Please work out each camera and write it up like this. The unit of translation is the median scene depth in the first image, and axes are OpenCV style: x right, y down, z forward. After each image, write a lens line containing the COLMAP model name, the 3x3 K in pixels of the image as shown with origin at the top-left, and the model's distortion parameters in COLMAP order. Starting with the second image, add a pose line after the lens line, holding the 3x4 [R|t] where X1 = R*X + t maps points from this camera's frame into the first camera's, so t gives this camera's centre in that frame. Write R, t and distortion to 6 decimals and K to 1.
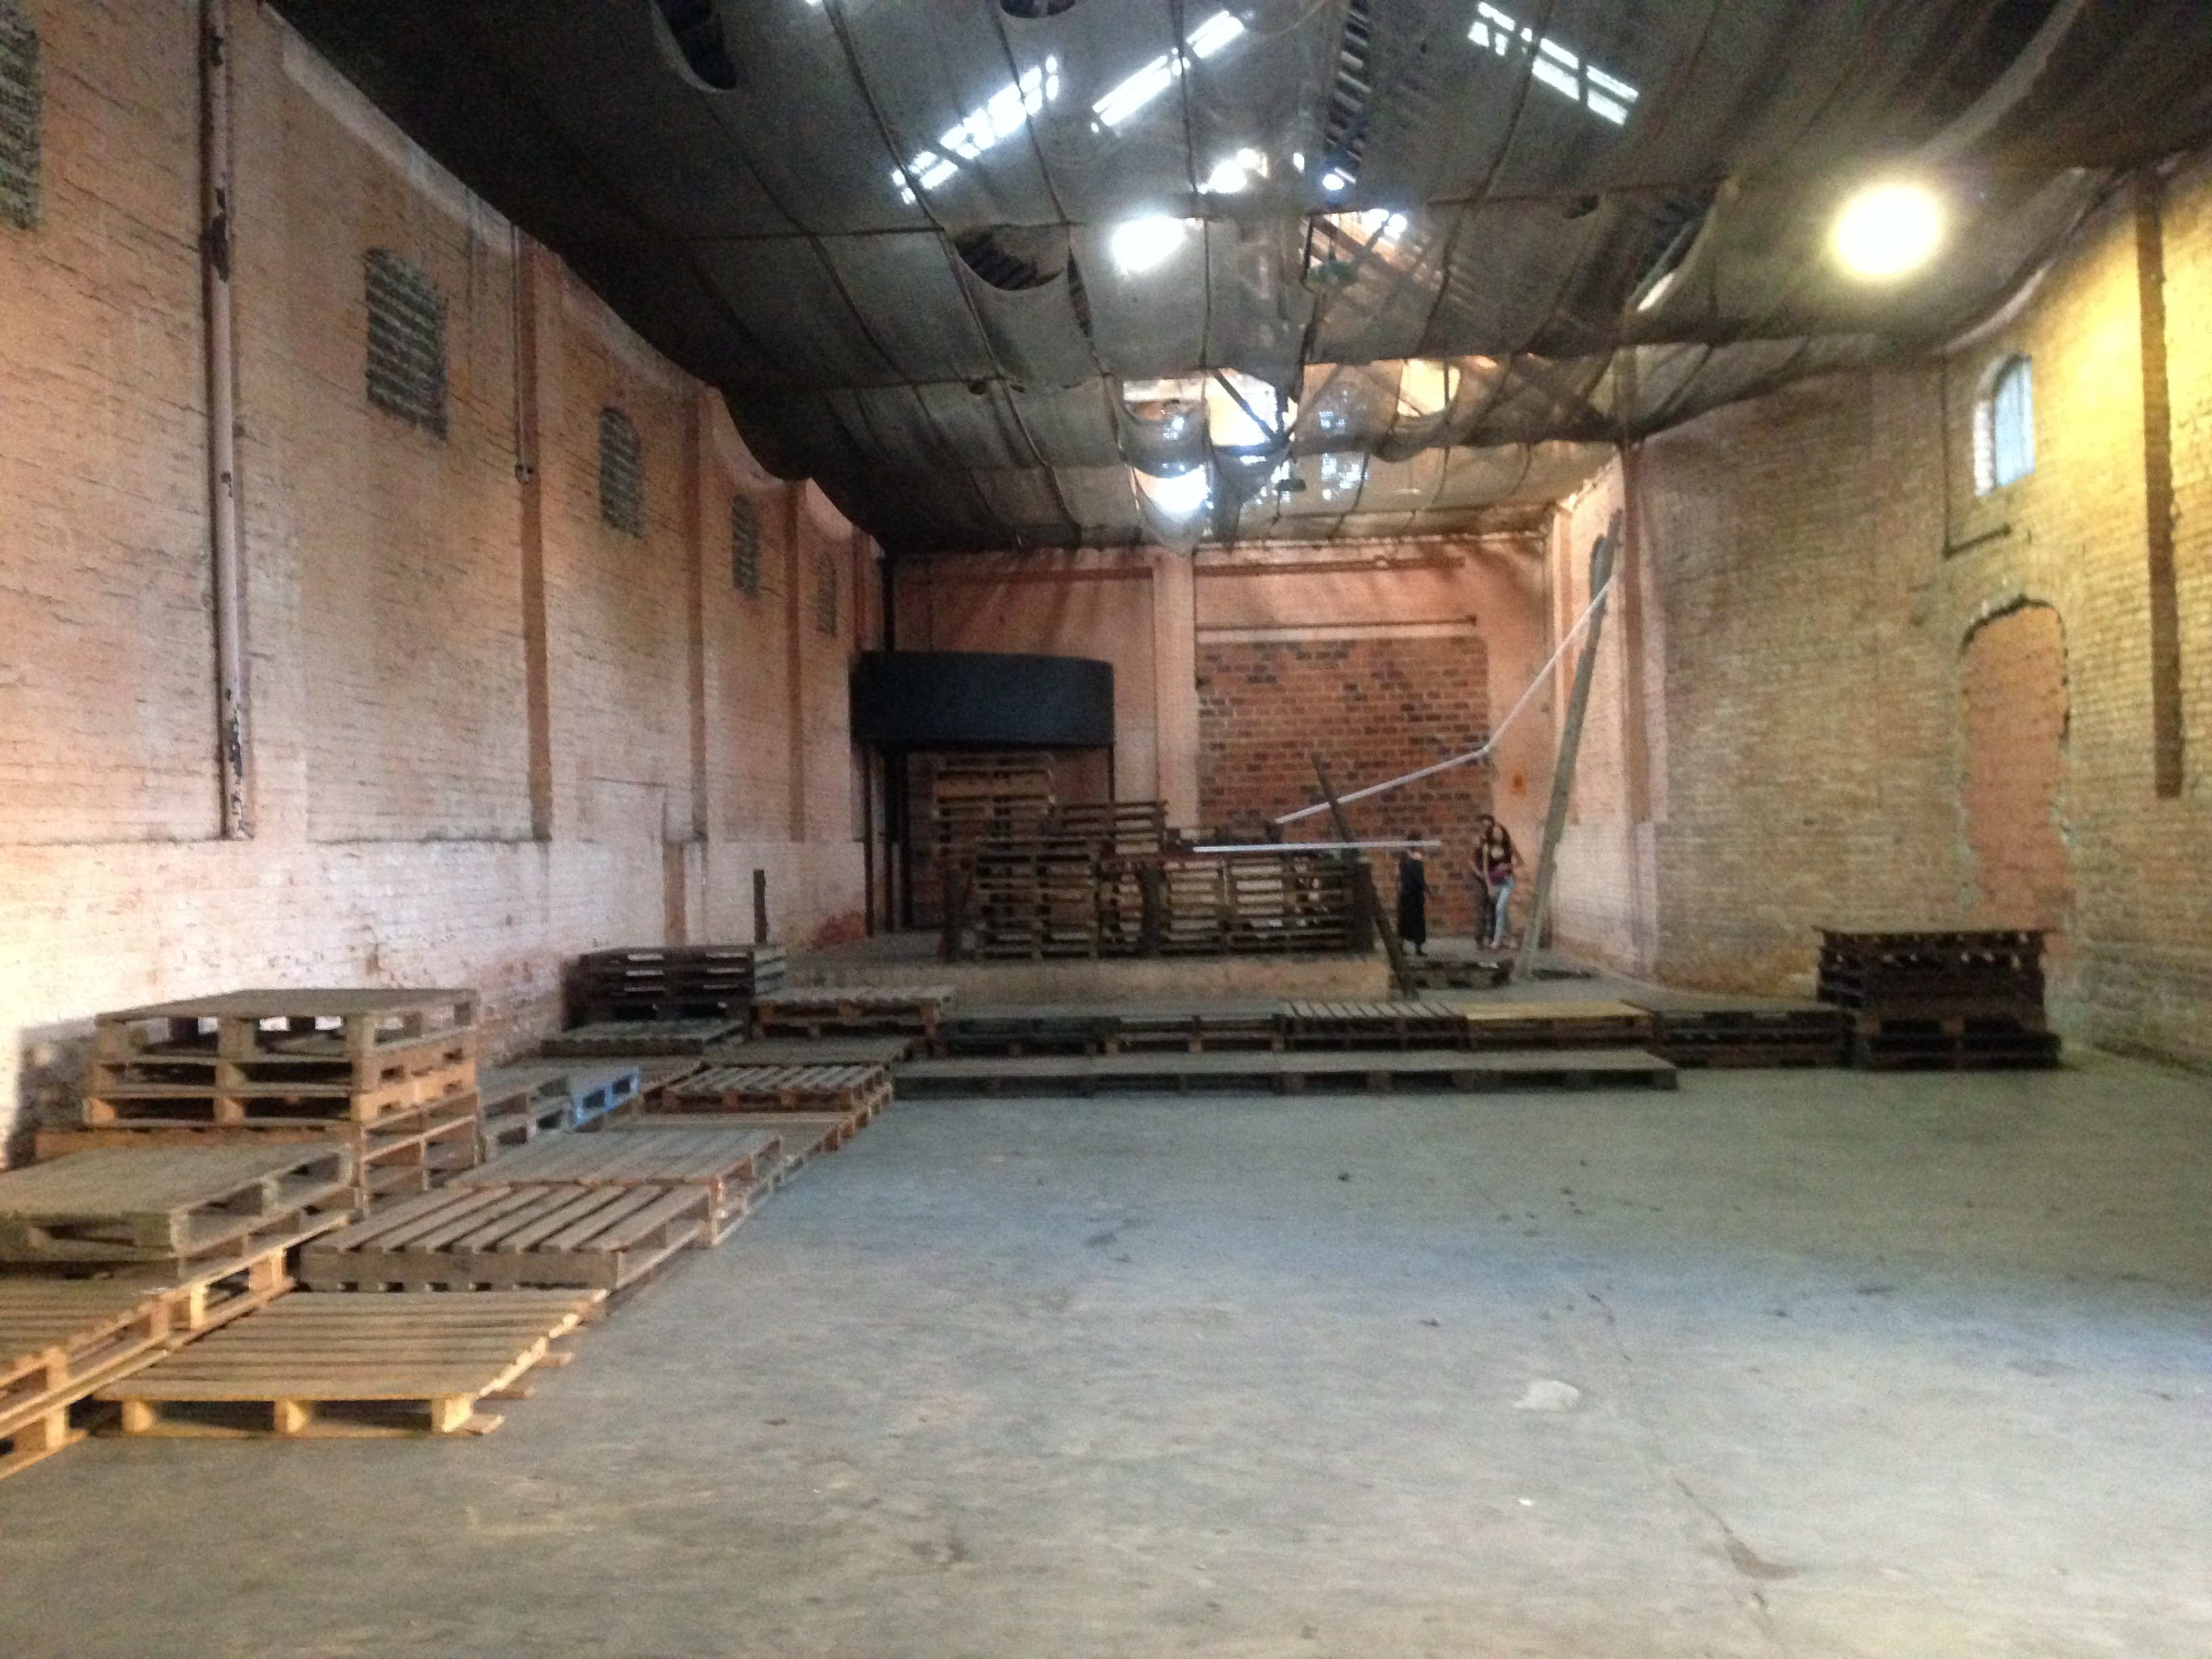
lens RADIAL K [[2062.0, 0, 1113.6], [0, 2062.0, 819.4], [0, 0, 1]] dist [0.052979, 0.000000]
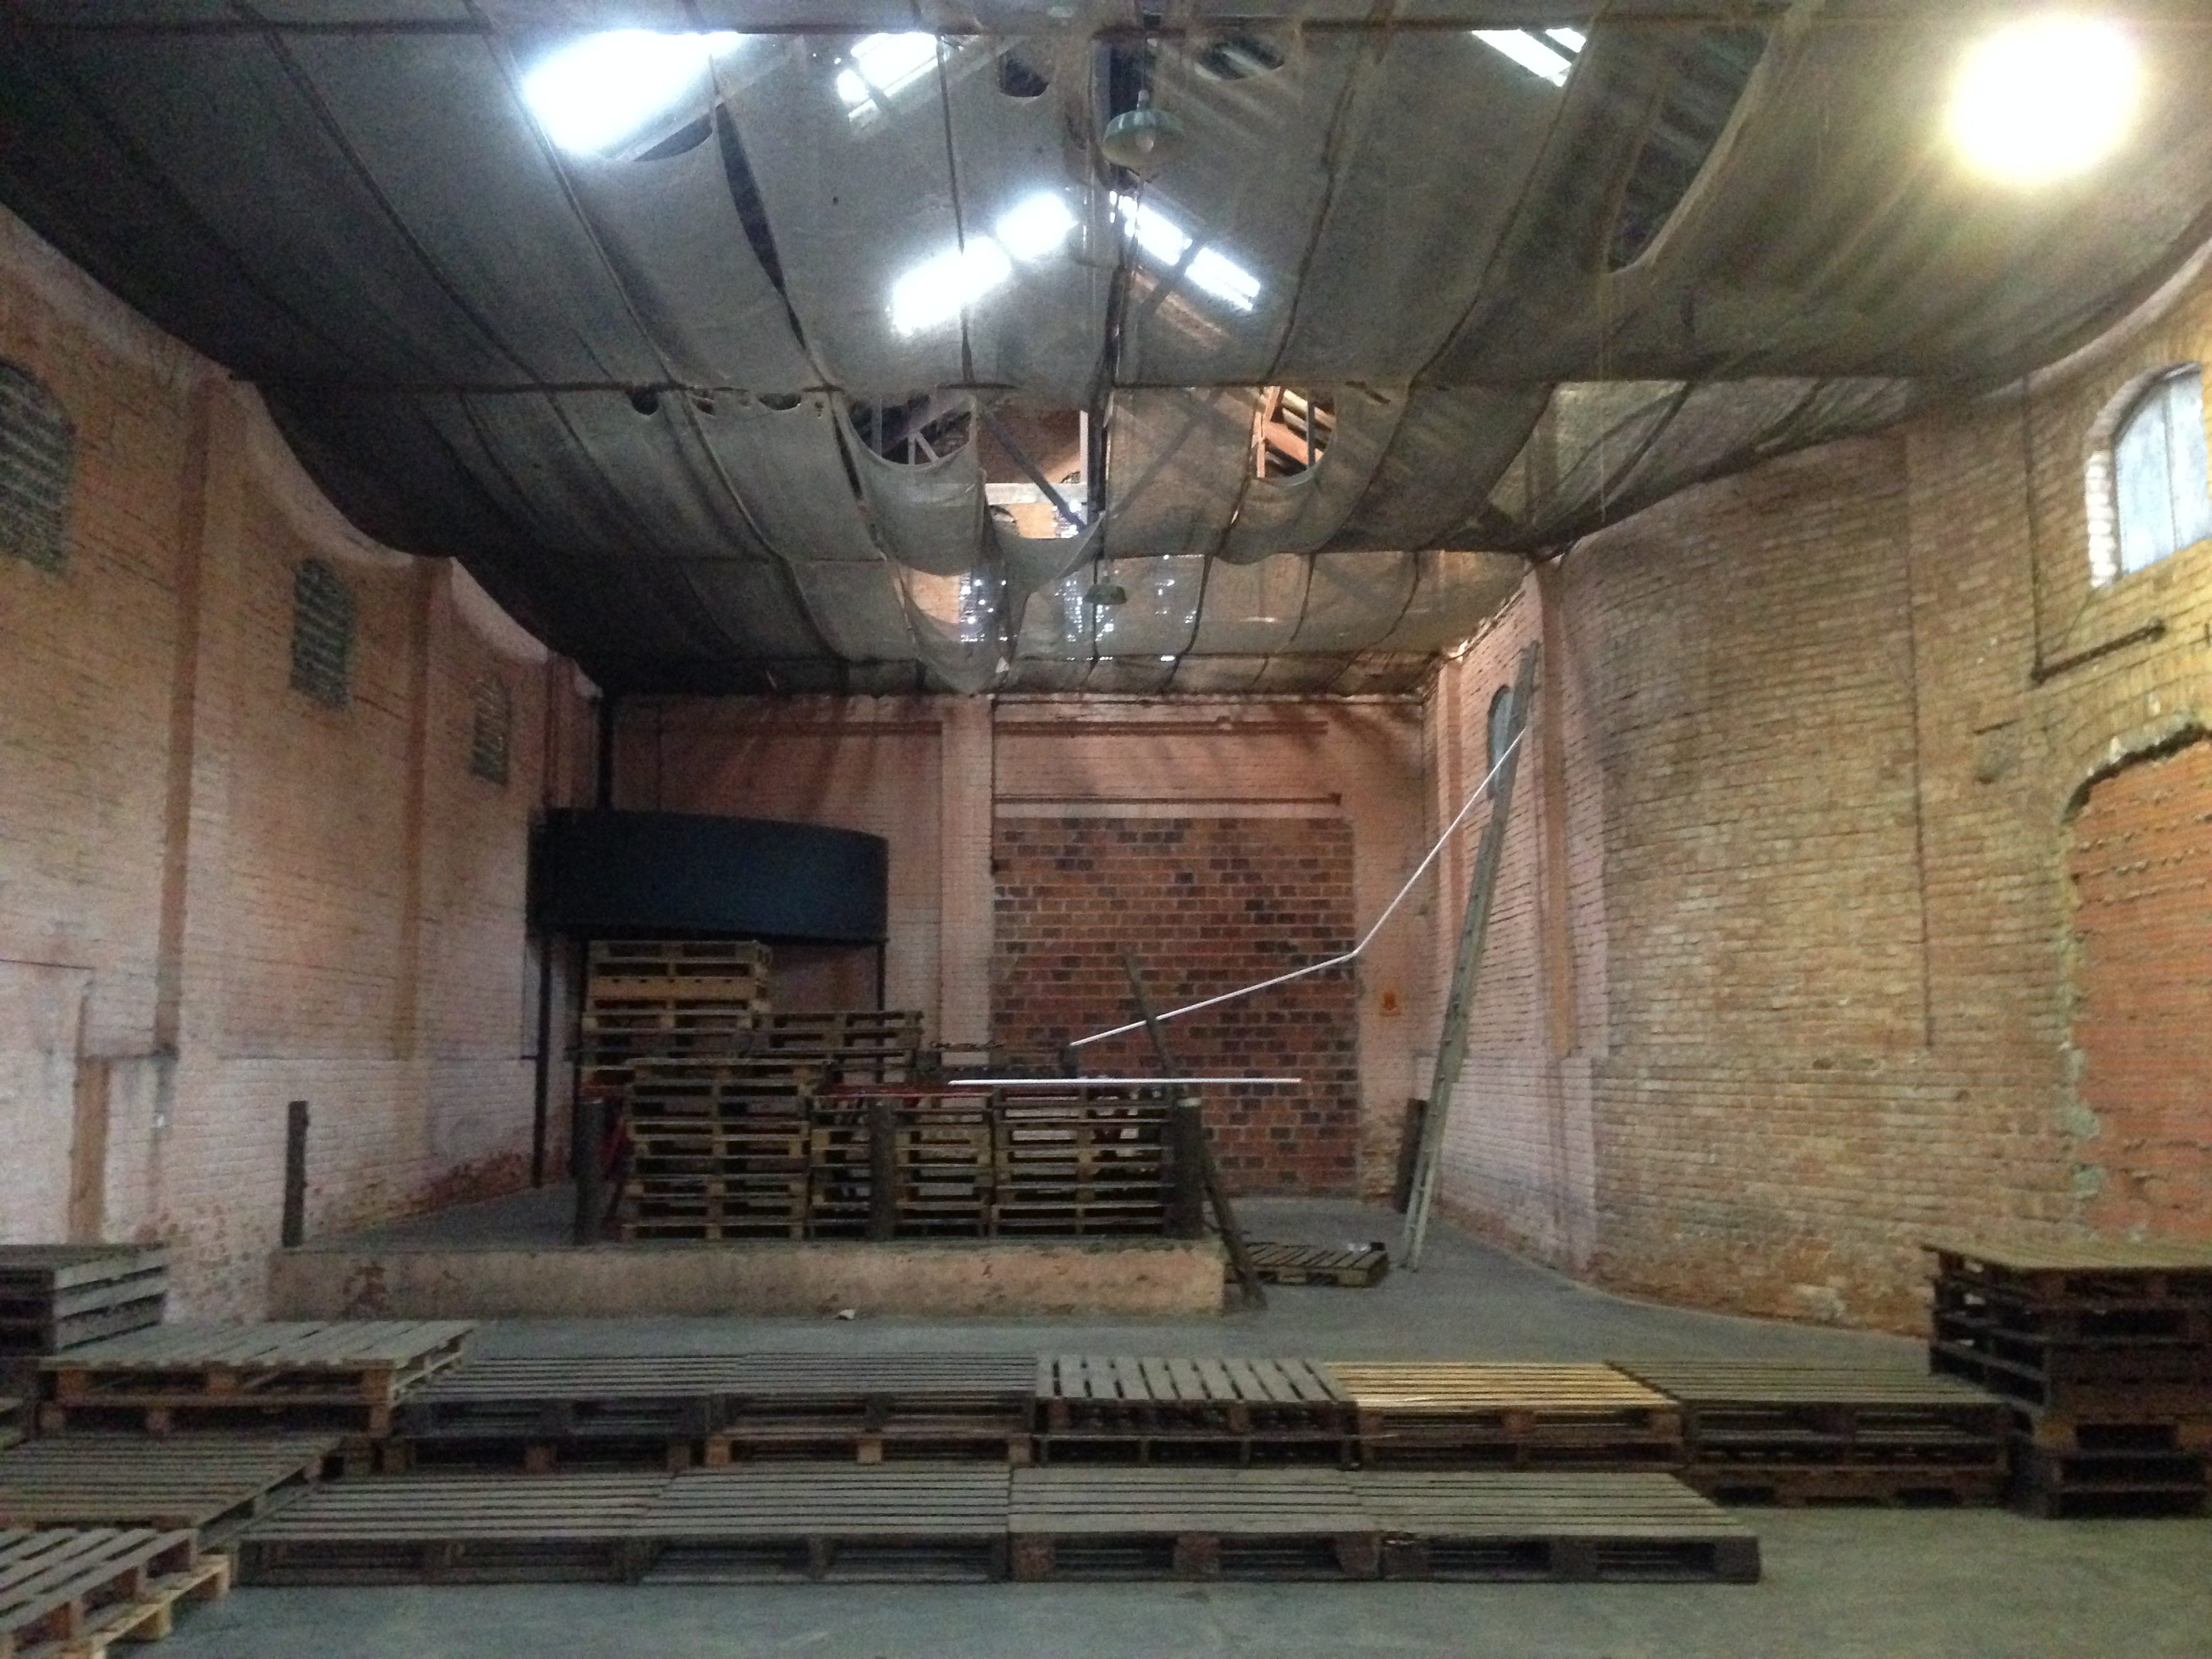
lens RADIAL K [[2062.0, 0, 1108.3], [0, 2062.0, 812.5], [0, 0, 1]] dist [0.052979, 0.000000]
pose [[0.997090, 0.030433, 0.069889, 0.048683], [-0.022632, 0.993695, -0.109811, -0.000626], [-0.072790, 0.107909, 0.991492, 0.350562]]
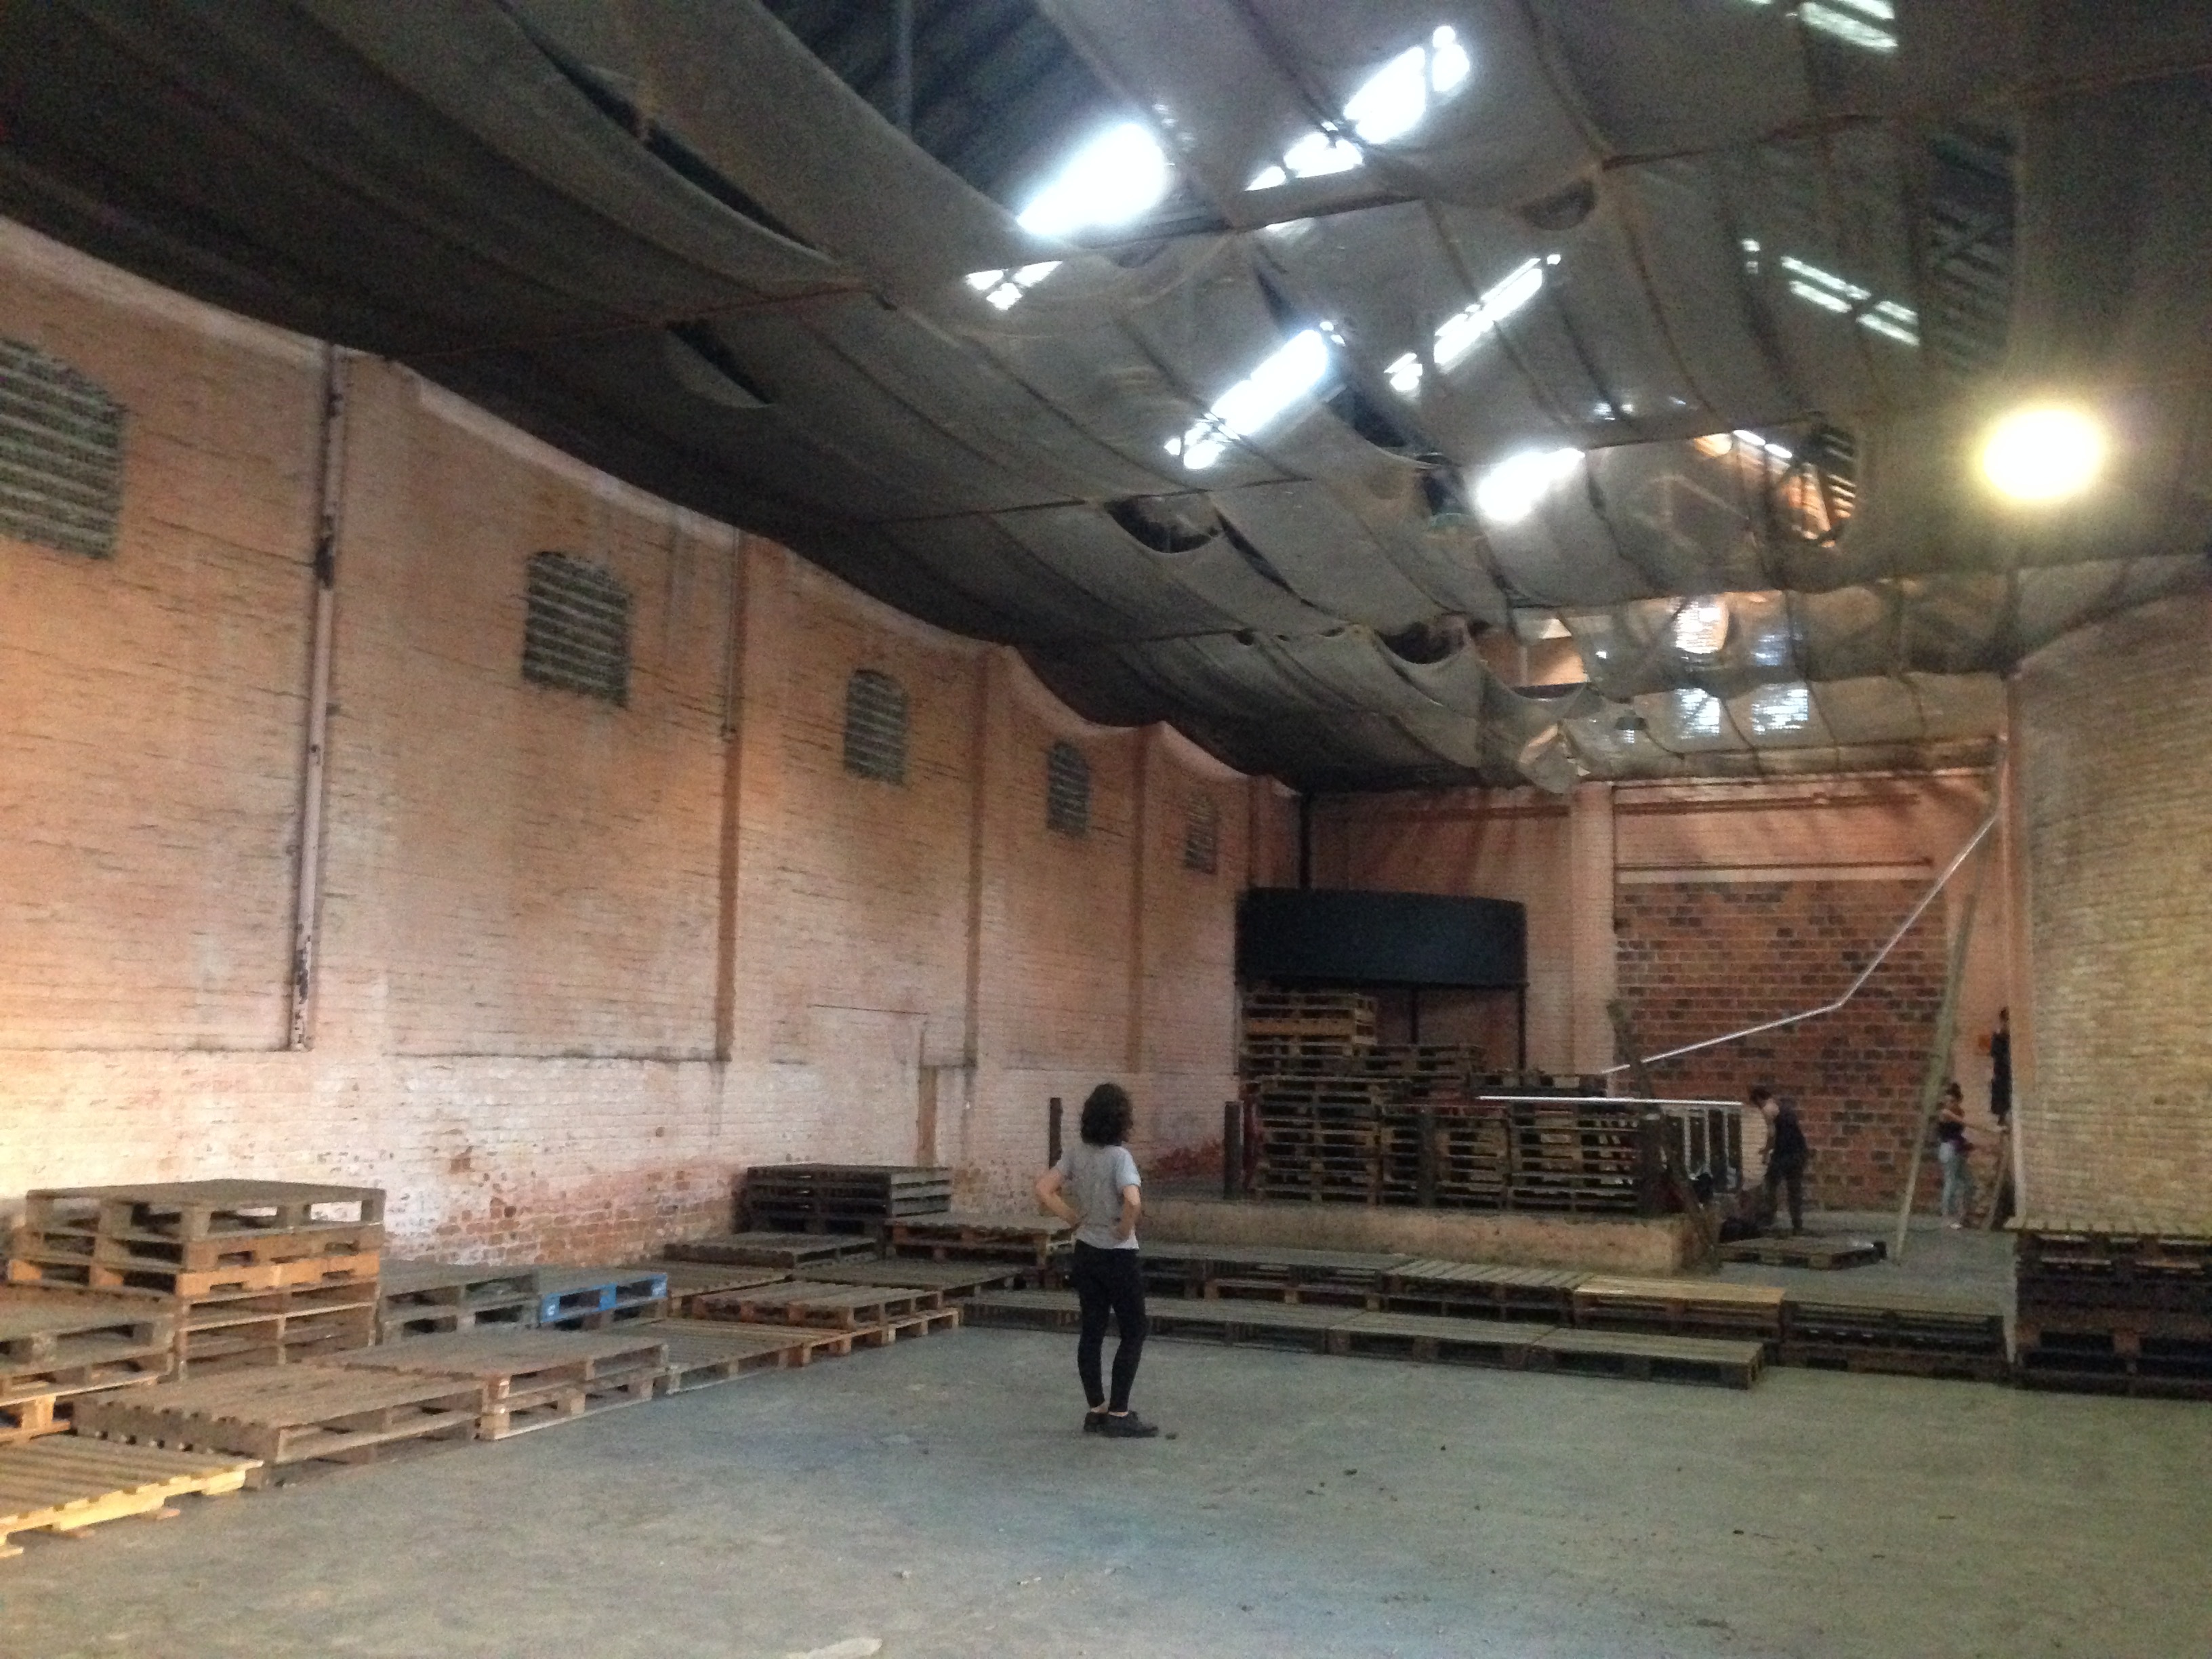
lens RADIAL K [[2062.0, 0, 1095.8], [0, 2062.0, 828.7], [0, 0, 1]] dist [0.052979, 0.000000]
pose [[0.942636, 0.002454, -0.333812, 0.230773], [-0.037966, 0.994273, -0.099899, -0.008578], [0.331655, 0.106842, 0.937331, 0.016455]]
